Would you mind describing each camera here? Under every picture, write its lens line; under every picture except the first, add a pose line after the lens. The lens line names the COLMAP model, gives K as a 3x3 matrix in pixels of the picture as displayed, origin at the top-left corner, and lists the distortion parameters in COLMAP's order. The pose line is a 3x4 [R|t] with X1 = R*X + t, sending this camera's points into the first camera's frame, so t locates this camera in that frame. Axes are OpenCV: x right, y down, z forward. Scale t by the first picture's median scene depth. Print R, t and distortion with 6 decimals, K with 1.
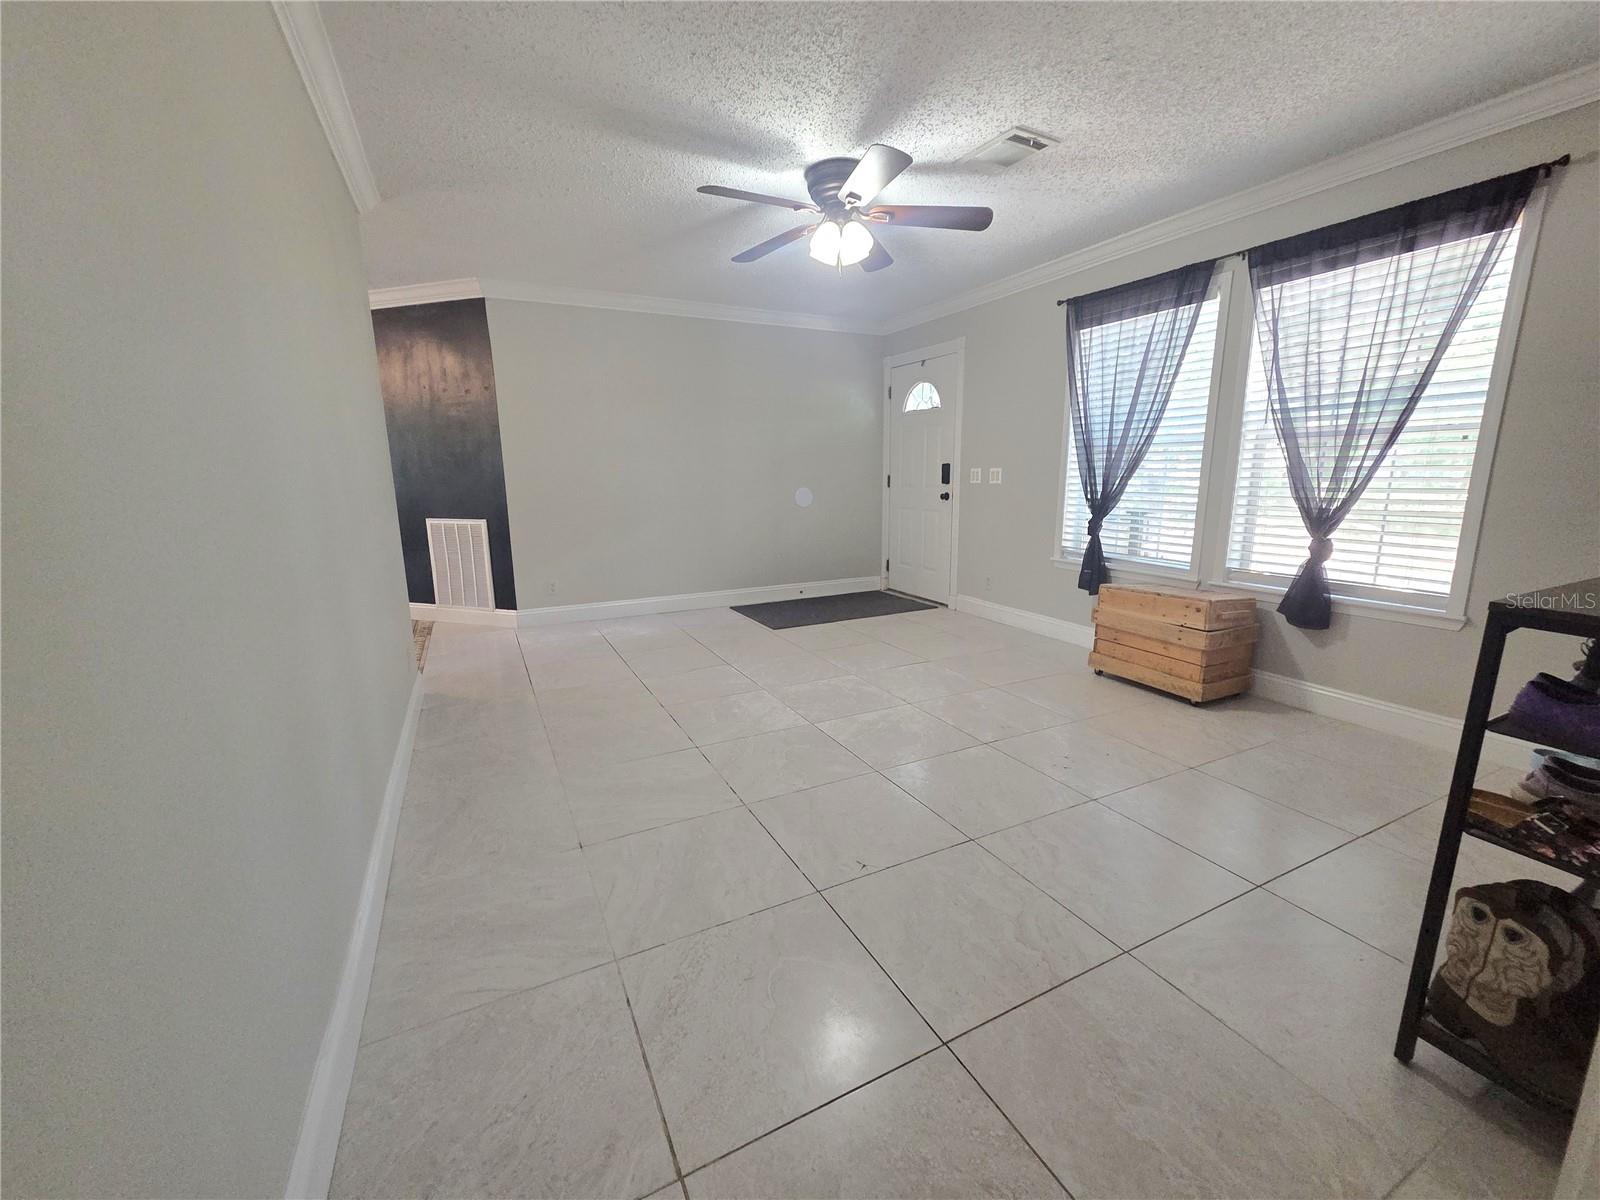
lens RADIAL K [[659.0, 0, 807.5], [0, 659.0, 594.8], [0, 0, 1]] dist [0.000706, 0.001411]
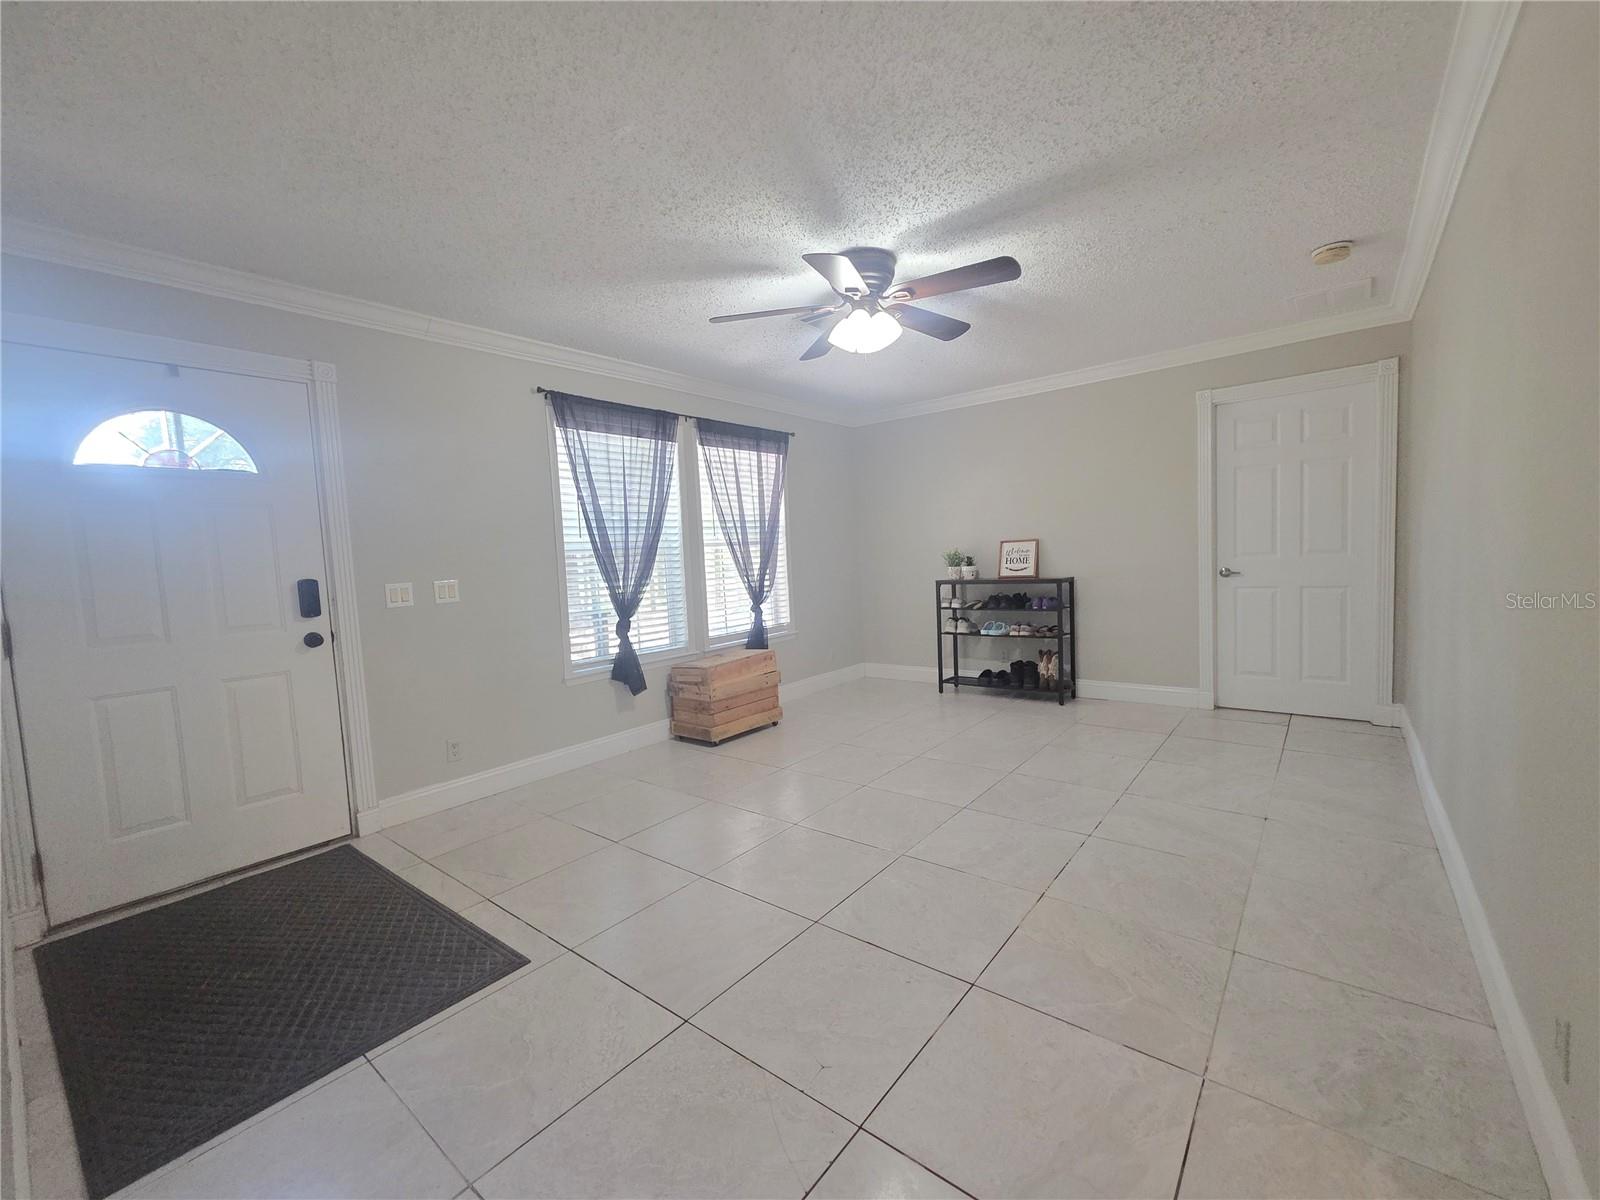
lens RADIAL K [[659.0, 0, 811.4], [0, 659.0, 605.9], [0, 0, 1]] dist [0.000706, 0.001411]
pose [[-0.415100, -0.034264, 0.909130, -0.624028], [0.230369, 0.962765, 0.141470, -0.223559], [-0.880126, 0.268160, -0.391750, 1.193583]]
